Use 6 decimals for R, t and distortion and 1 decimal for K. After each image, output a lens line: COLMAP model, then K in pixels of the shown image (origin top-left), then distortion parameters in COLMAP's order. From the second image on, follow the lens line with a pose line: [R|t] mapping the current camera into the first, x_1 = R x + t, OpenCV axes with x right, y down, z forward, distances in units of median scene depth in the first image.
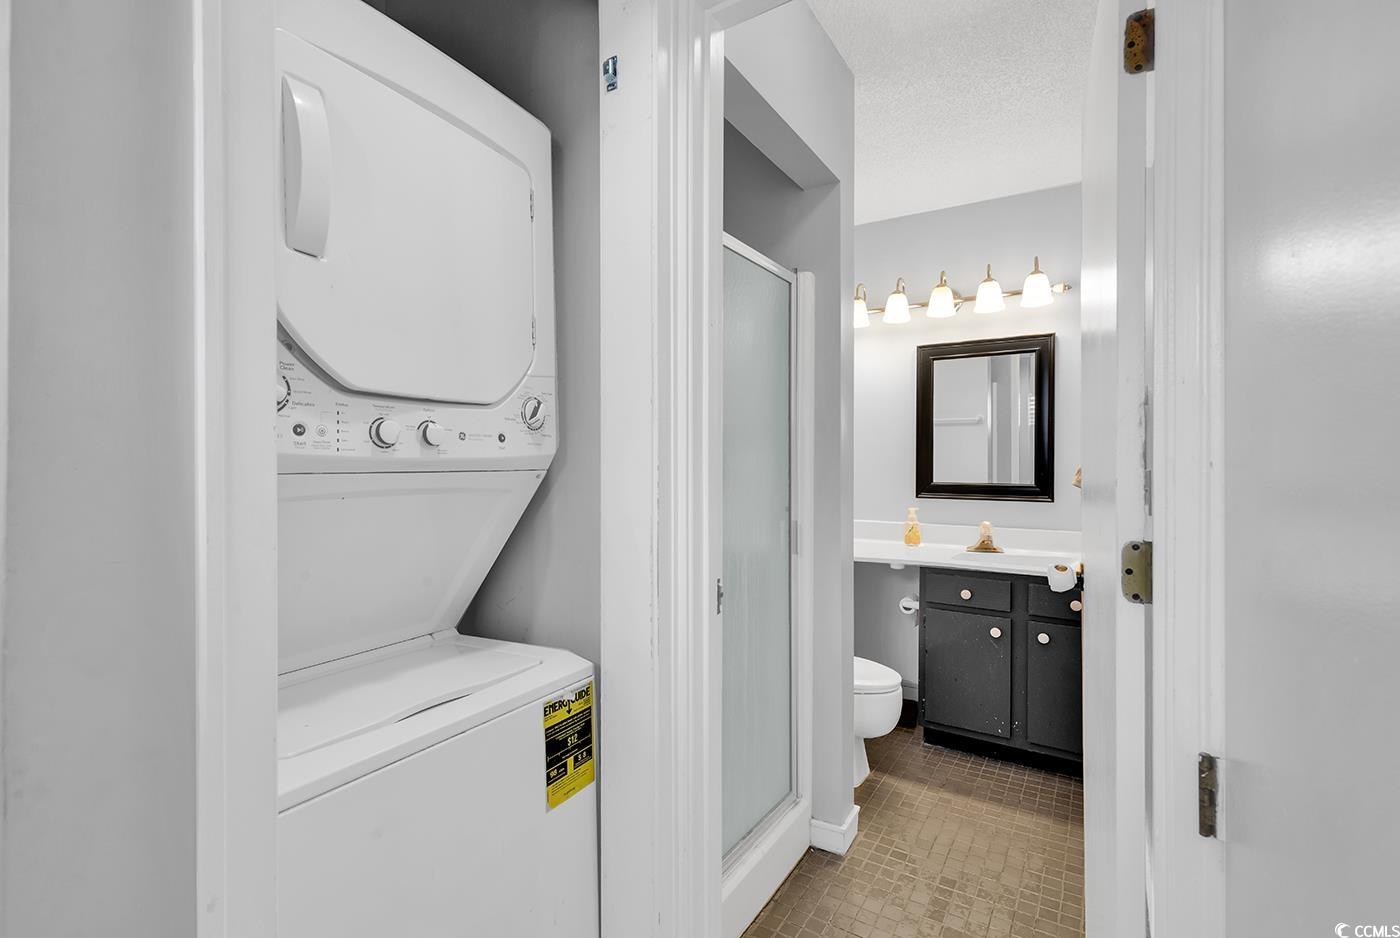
lens RADIAL K [[636.2, 0, 709.9], [0, 636.2, 461.8], [0, 0, 1]] dist [0.000686, -0.000052]
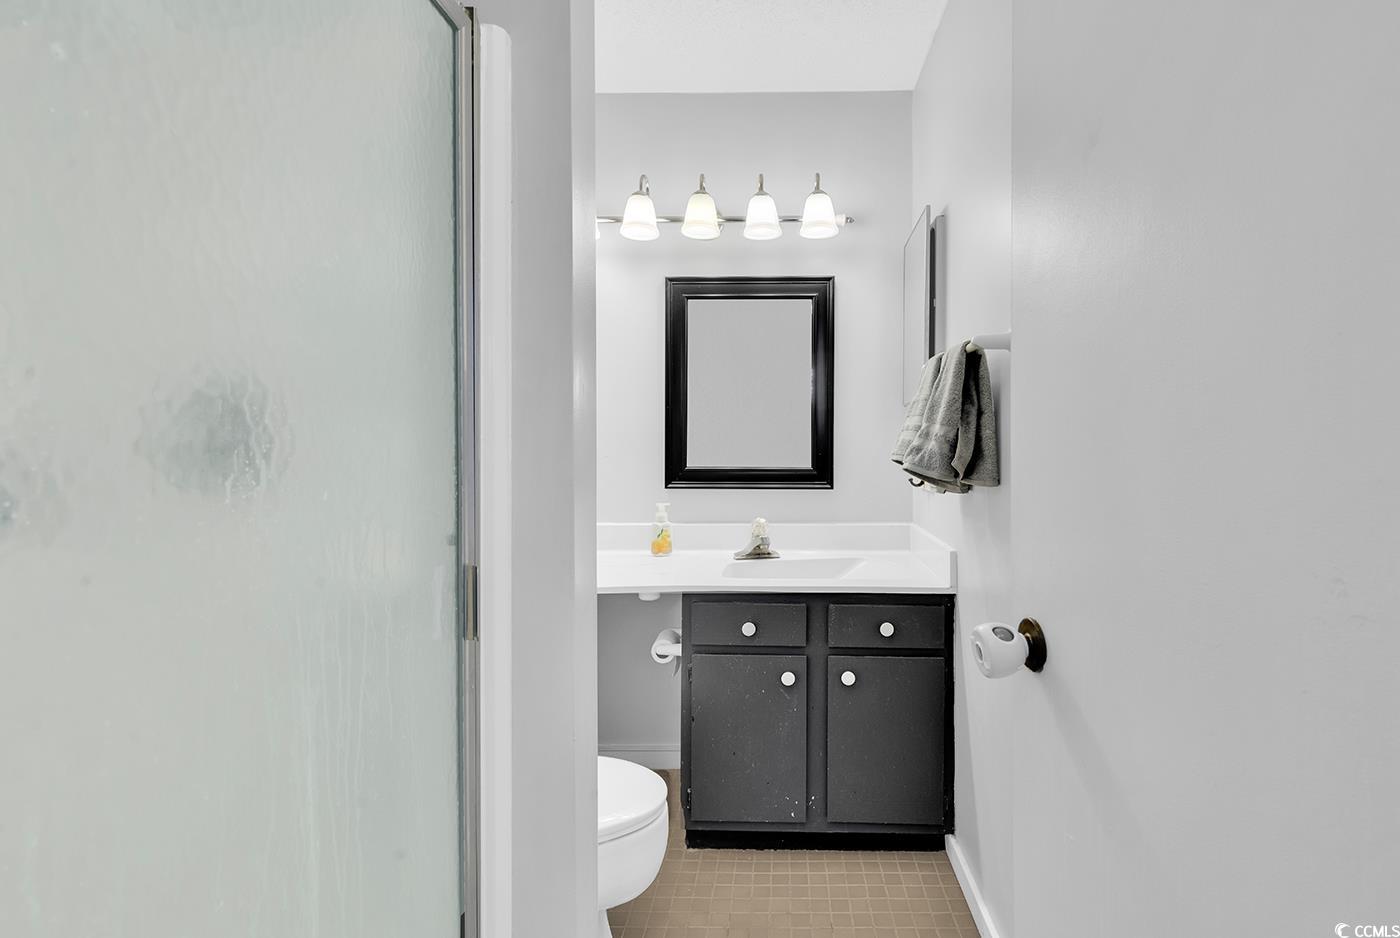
lens RADIAL K [[630.3, 0, 766.1], [0, 630.3, 450.8], [0, 0, 1]] dist [0.002991, 0.000126]
pose [[0.856195, -0.008251, 0.516587, 0.059743], [0.000455, 0.999884, 0.015217, 0.003631], [-0.516653, -0.012793, 0.856099, 0.367031]]
